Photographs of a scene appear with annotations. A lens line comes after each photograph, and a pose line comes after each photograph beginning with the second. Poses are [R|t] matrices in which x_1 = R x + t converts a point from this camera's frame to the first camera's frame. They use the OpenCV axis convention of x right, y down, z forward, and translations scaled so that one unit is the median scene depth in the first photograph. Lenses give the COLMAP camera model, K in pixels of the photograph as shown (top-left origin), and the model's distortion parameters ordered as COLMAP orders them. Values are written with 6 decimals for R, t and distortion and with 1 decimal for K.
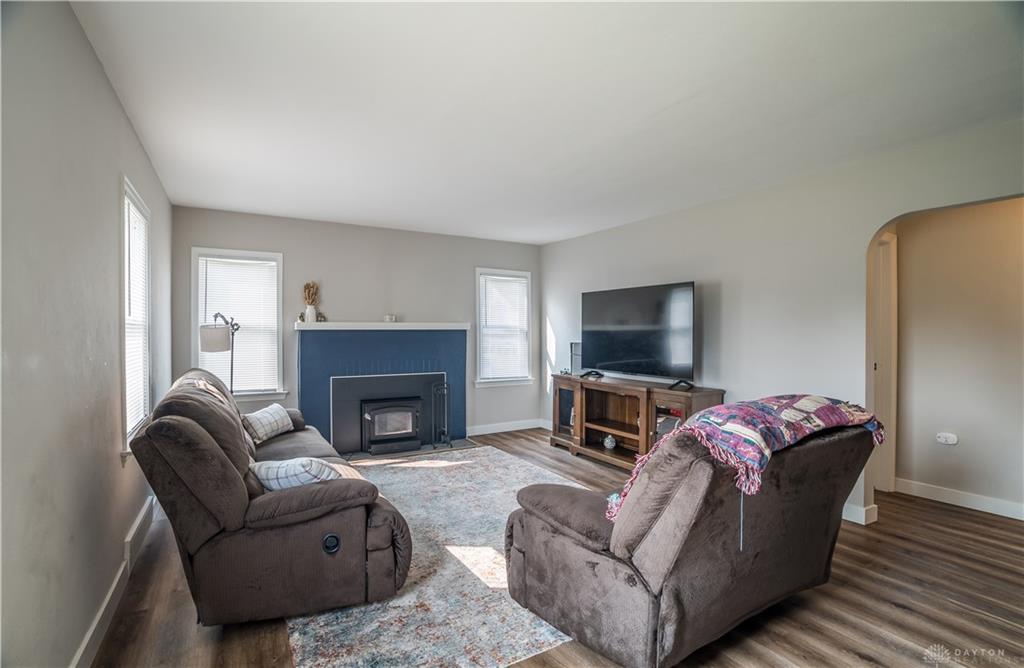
lens RADIAL K [[476.8, 0, 512.0], [0, 476.8, 334.0], [0, 0, 1]] dist [0.000043, 0.000001]
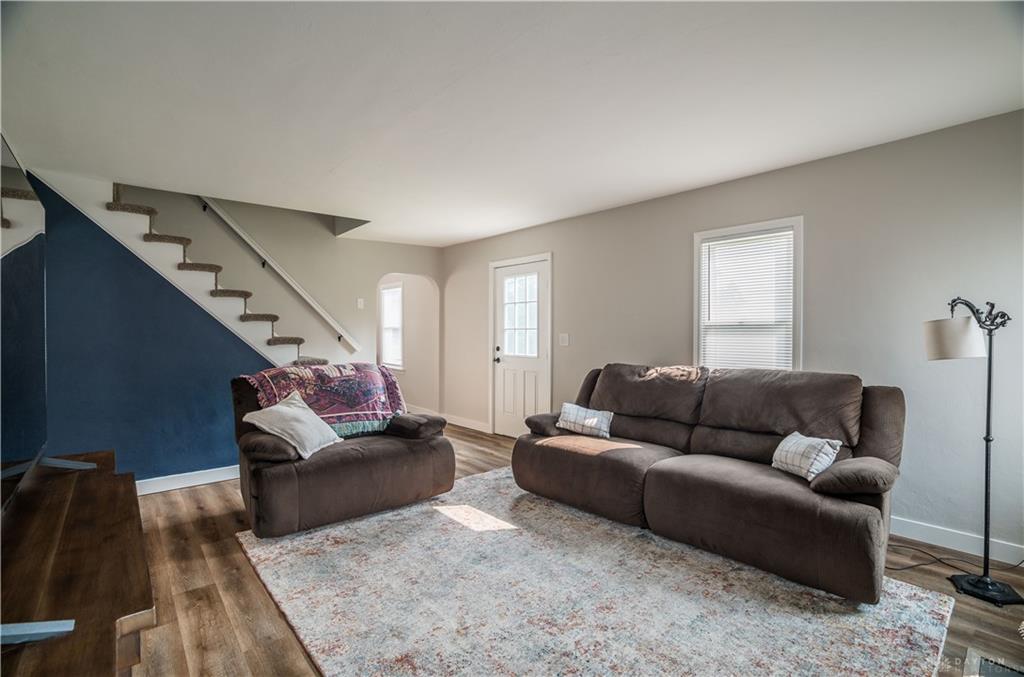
lens RADIAL K [[470.1, 0, 512.0], [0, 470.1, 338.5], [0, 0, 1]] dist [-0.001993, -0.000105]
pose [[-0.983569, 0.007005, -0.180398, 0.047852], [0.004075, 0.999854, 0.016607, -0.005289], [0.180488, 0.015599, -0.983453, 1.551783]]
